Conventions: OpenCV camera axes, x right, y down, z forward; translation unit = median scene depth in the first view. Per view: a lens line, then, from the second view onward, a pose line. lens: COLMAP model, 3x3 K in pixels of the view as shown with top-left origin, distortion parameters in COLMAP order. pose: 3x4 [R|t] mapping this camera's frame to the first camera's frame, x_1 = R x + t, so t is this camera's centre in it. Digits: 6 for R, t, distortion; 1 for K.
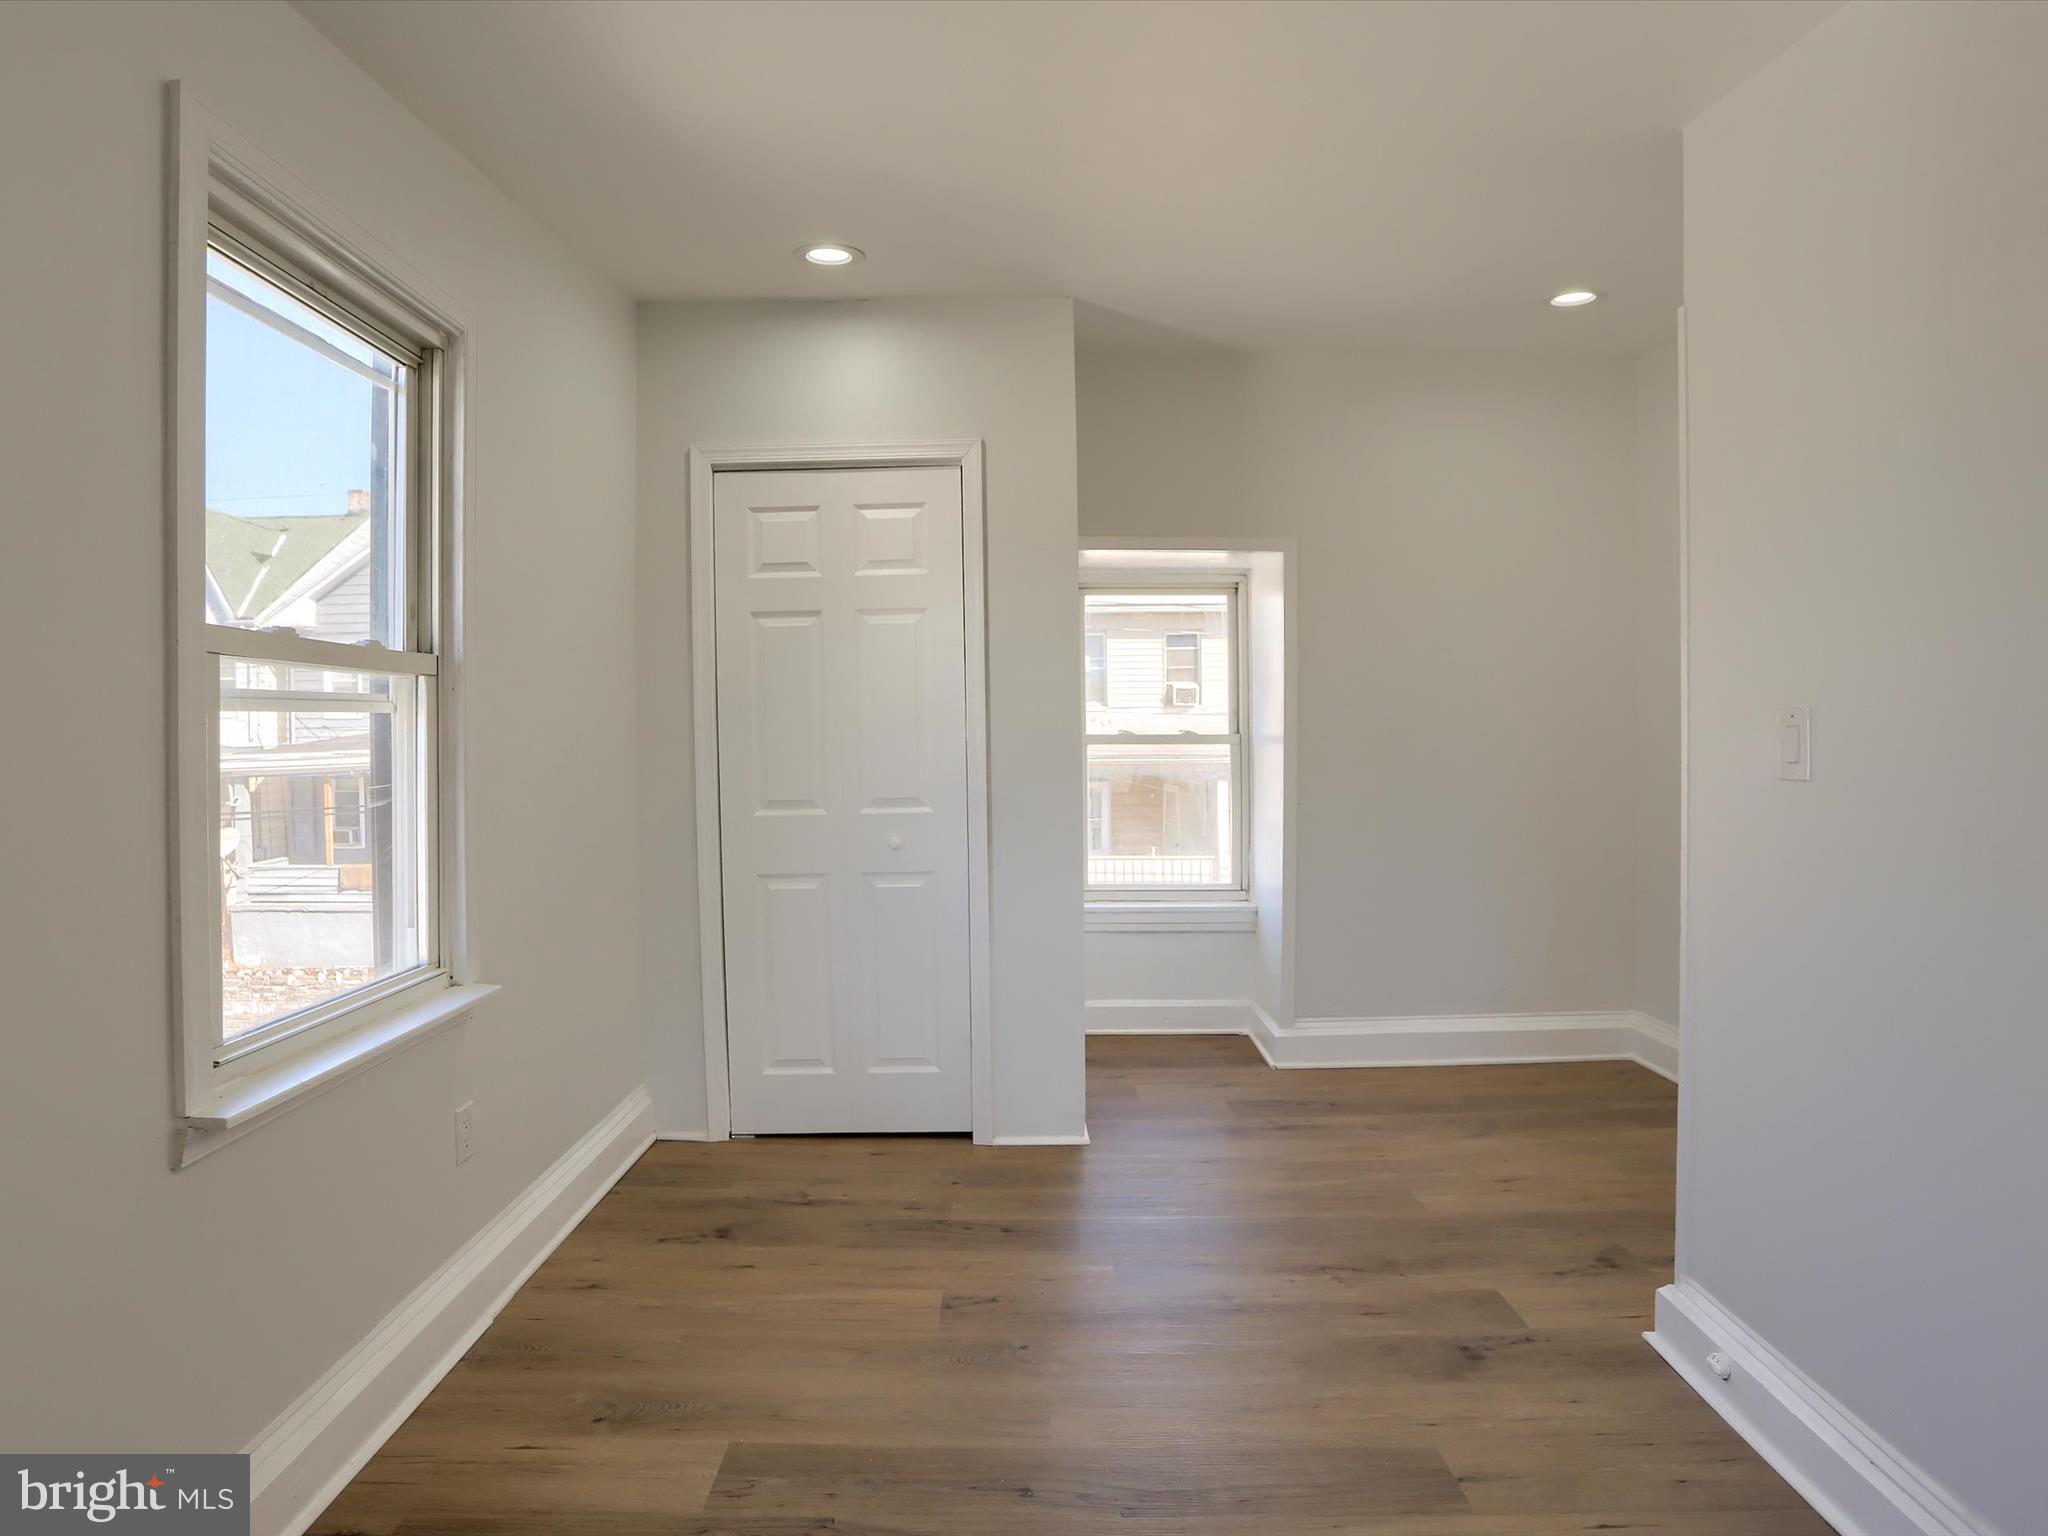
lens RADIAL K [[1166.6, 0, 1021.4], [0, 1166.6, 738.8], [0, 0, 1]] dist [-0.082869, 0.043427]
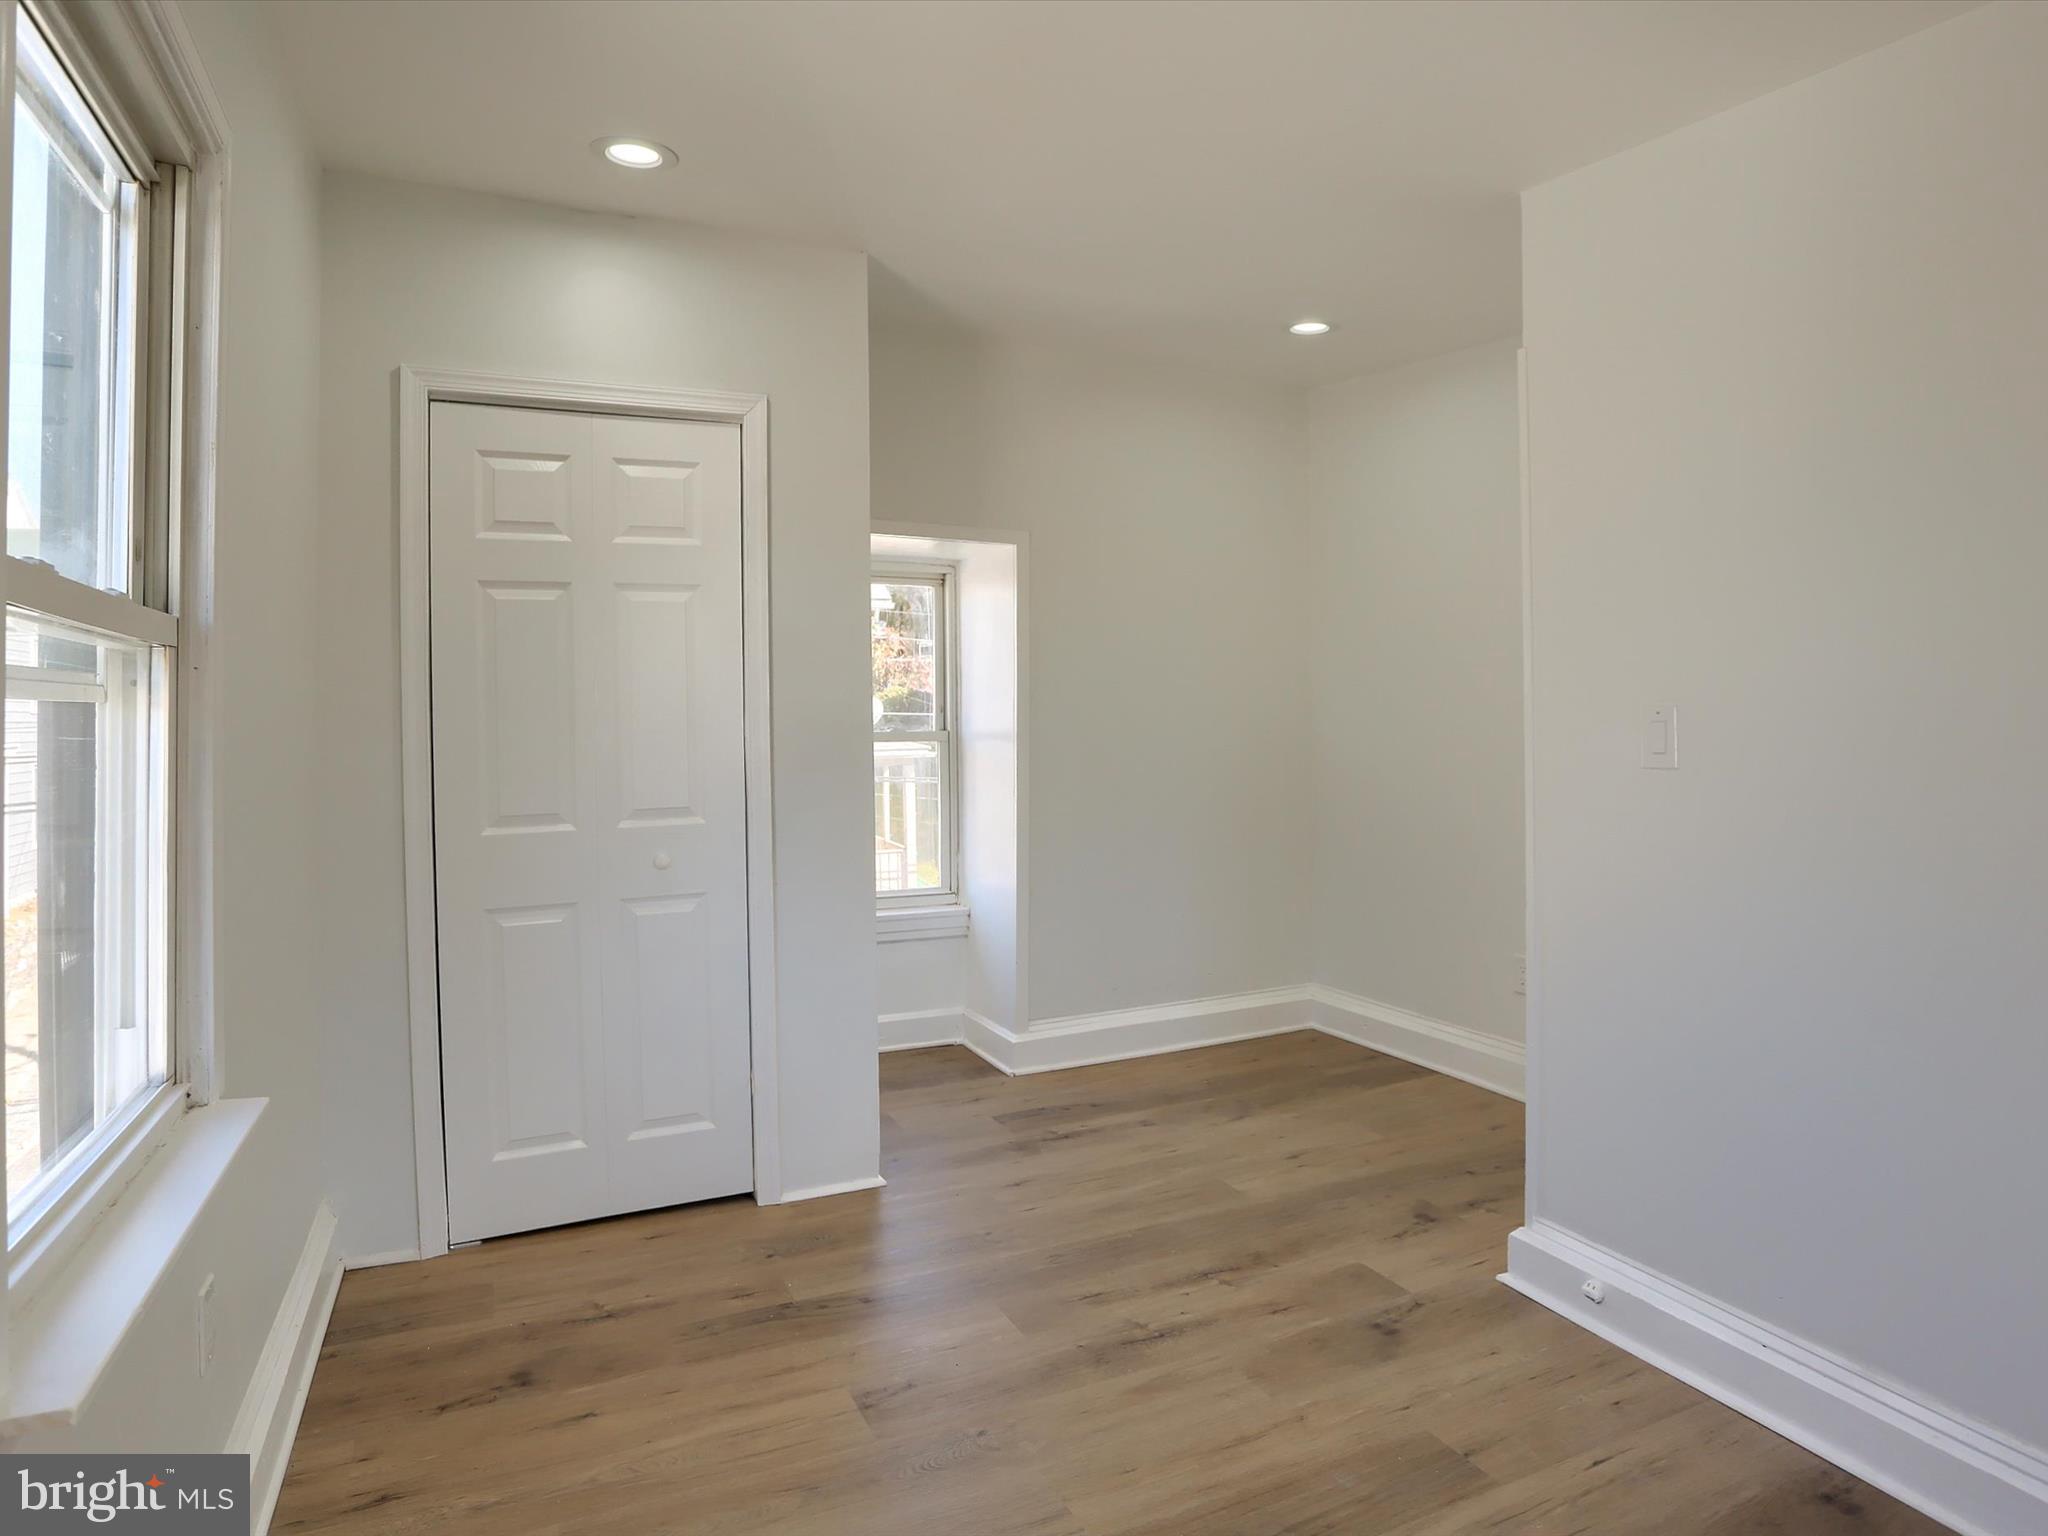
lens RADIAL K [[1182.9, 0, 1029.5], [0, 1182.9, 703.7], [0, 0, 1]] dist [-0.083933, 0.045470]
pose [[0.903162, 0.005931, 0.429259, -0.235439], [0.005671, 0.999652, -0.025744, -0.001462], [-0.429262, 0.025685, 0.902815, 0.119005]]
